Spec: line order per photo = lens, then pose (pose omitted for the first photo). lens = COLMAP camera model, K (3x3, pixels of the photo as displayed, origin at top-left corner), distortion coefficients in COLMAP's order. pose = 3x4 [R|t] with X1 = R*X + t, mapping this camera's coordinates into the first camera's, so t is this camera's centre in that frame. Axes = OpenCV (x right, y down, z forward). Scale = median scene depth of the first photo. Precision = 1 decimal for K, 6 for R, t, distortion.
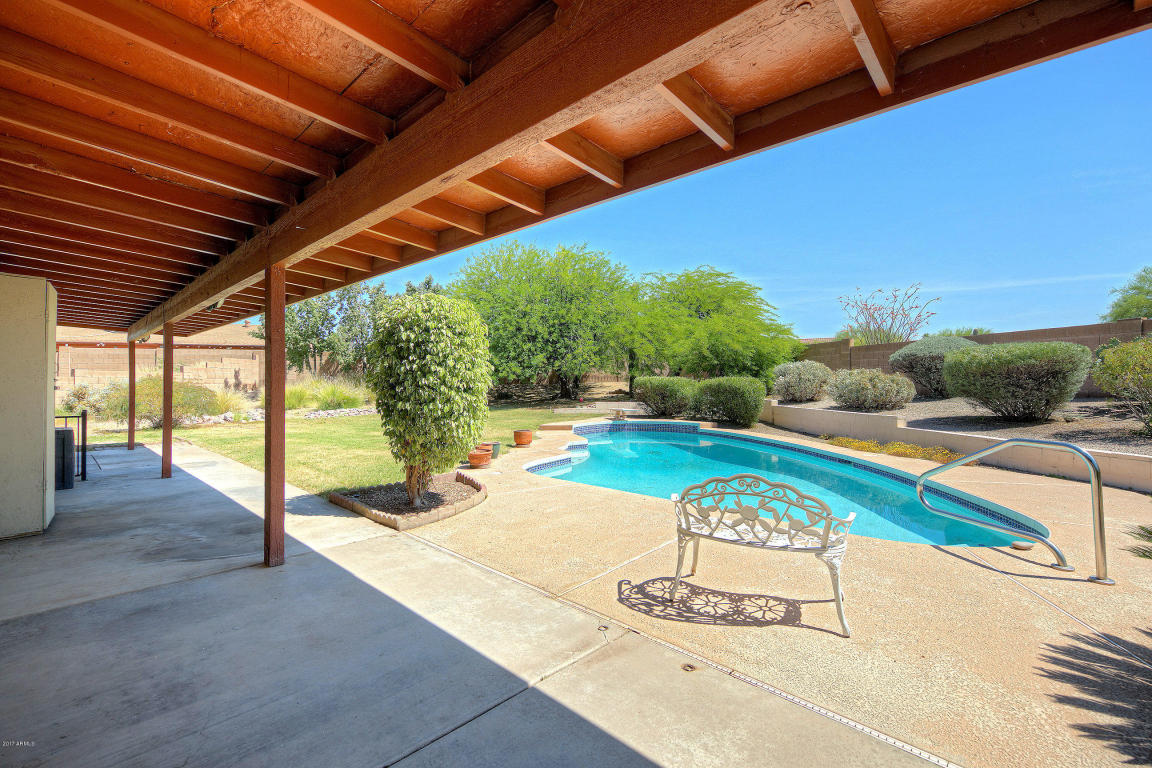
lens RADIAL K [[510.2, 0, 571.7], [0, 510.2, 382.7], [0, 0, 1]] dist [-0.002490, -0.001497]
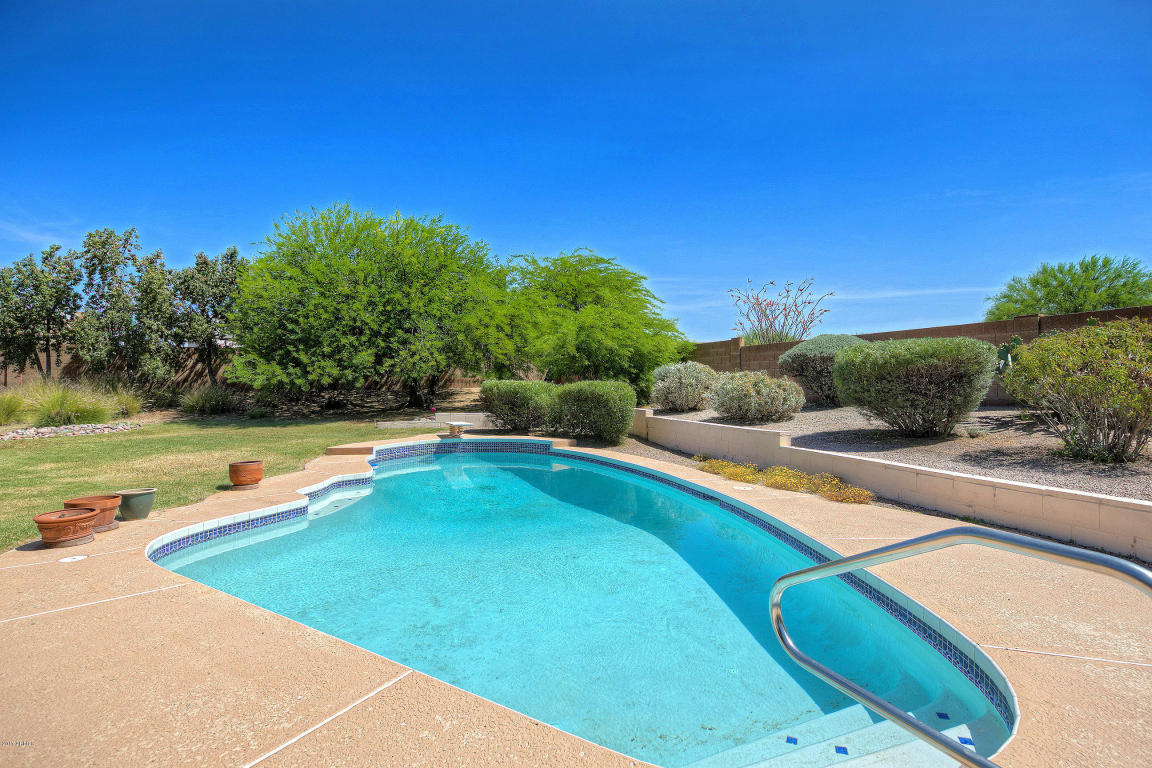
lens RADIAL K [[564.4, 0, 578.5], [0, 564.4, 382.0], [0, 0, 1]] dist [0.004846, 0.000190]
pose [[0.980327, 0.003171, 0.197353, 0.102744], [-0.001020, 0.999939, -0.010998, 0.000116], [-0.197376, 0.010580, 0.980271, 0.133055]]
